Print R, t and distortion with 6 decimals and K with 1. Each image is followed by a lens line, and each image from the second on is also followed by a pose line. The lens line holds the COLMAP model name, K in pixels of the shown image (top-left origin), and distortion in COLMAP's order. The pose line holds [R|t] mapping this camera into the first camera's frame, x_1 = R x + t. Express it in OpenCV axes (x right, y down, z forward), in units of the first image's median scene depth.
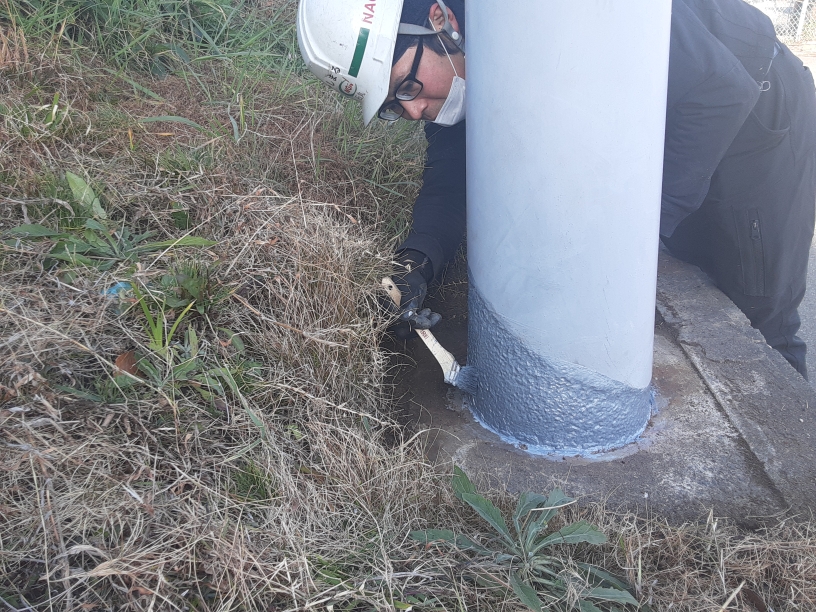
lens RADIAL K [[662.6, 0, 407.6], [0, 662.6, 304.5], [0, 0, 1]] dist [0.078599, -0.109874]
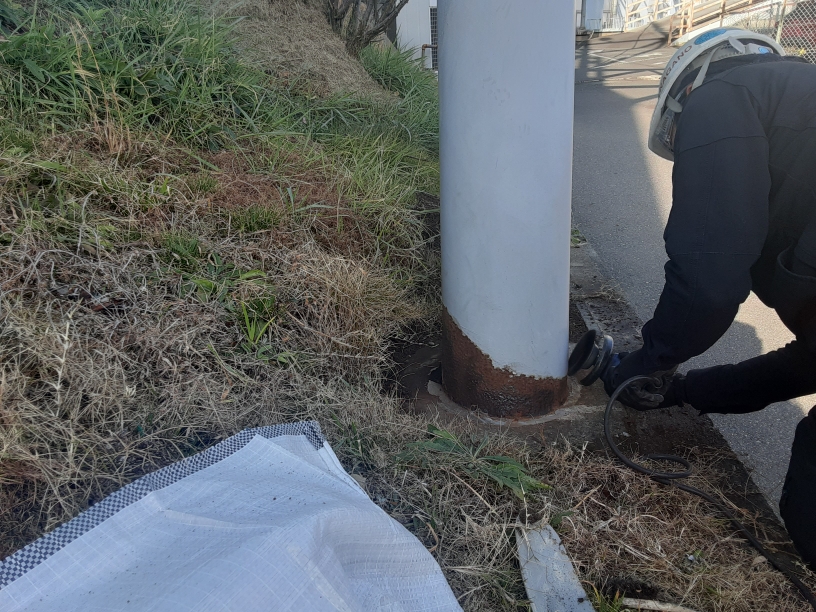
lens RADIAL K [[662.6, 0, 408.1], [0, 662.6, 306.1], [0, 0, 1]] dist [0.078599, -0.109874]
pose [[0.999985, 0.003760, 0.003947, 0.008064], [-0.003582, 0.999012, -0.044302, 0.024713], [-0.004109, 0.044287, 0.999010, -0.333928]]
